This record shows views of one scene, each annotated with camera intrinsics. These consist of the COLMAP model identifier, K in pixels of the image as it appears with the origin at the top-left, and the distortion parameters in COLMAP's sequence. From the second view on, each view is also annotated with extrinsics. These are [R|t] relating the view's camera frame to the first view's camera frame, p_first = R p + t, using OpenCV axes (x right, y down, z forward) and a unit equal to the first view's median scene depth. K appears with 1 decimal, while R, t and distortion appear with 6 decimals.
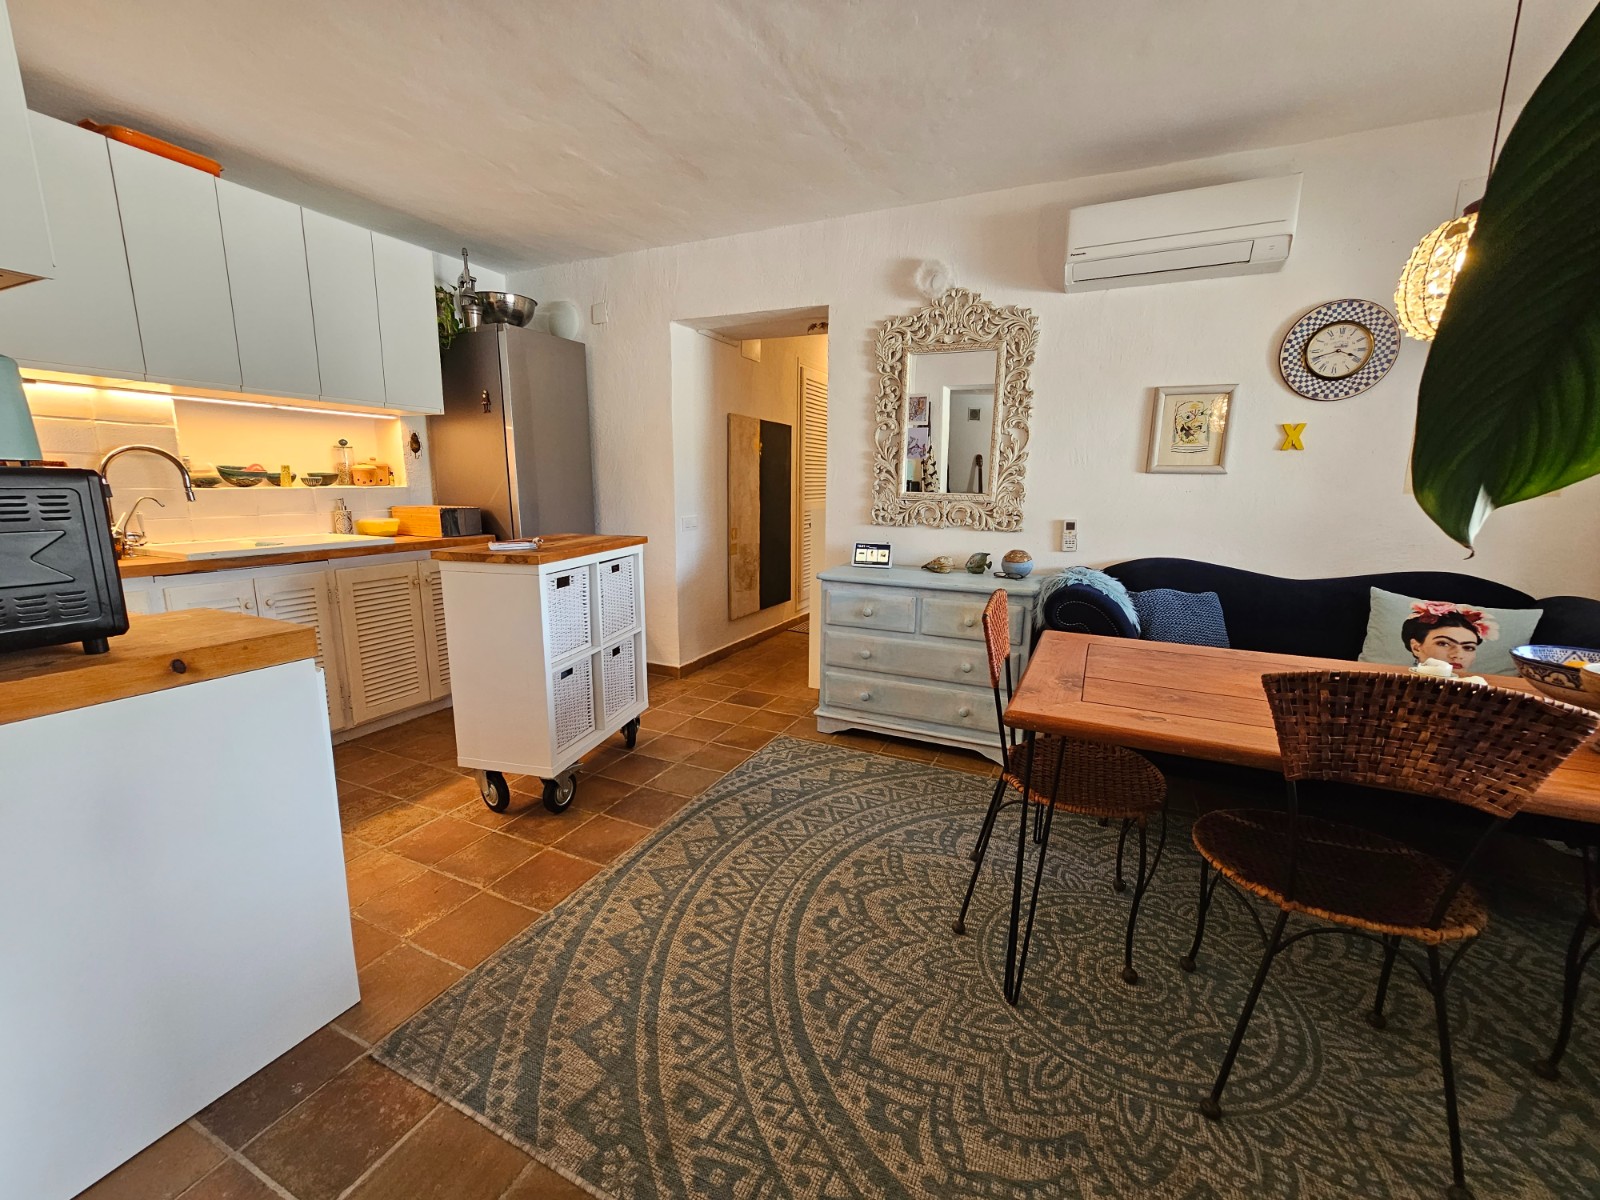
lens RADIAL K [[653.4, 0, 793.6], [0, 653.4, 602.5], [0, 0, 1]] dist [-0.000389, -0.001976]
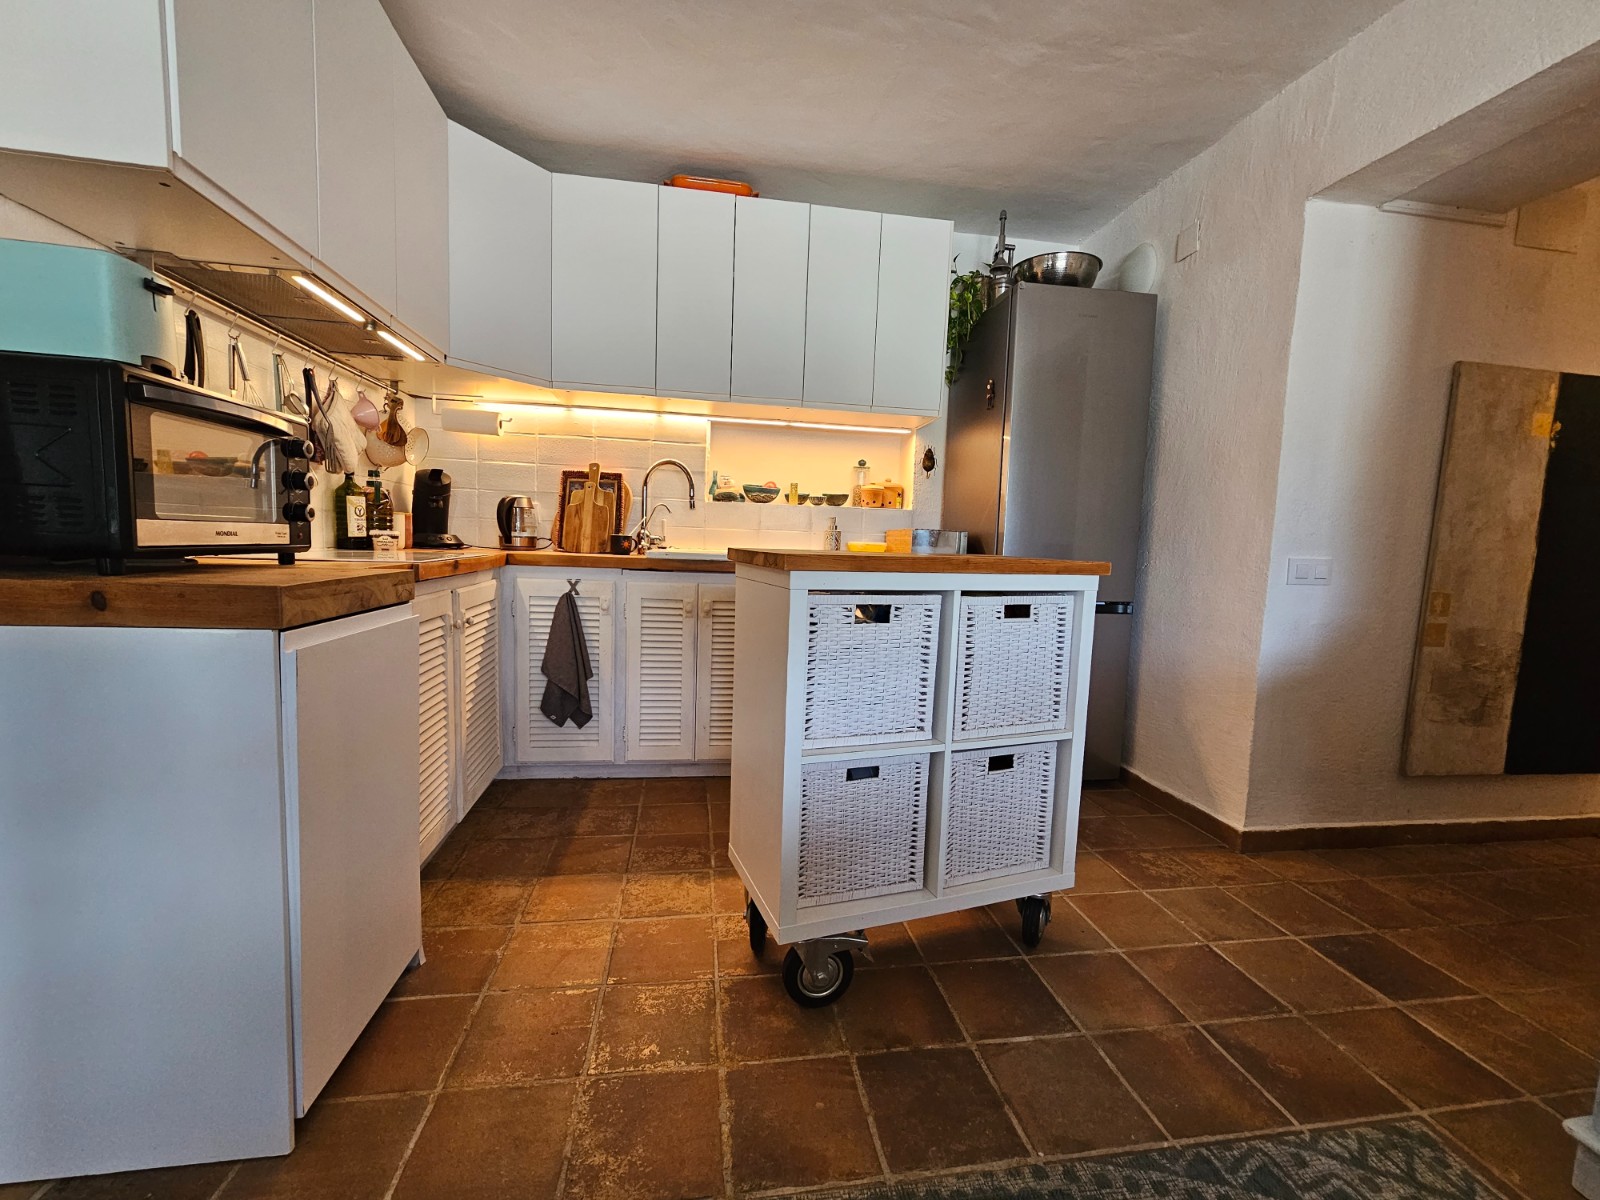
lens RADIAL K [[653.4, 0, 793.6], [0, 653.4, 602.5], [0, 0, 1]] dist [-0.000389, -0.001976]
pose [[0.557723, 0.088506, -0.825295, 0.052876], [-0.181241, 0.983291, -0.017031, -0.011996], [0.809998, 0.159076, 0.564445, 0.402614]]
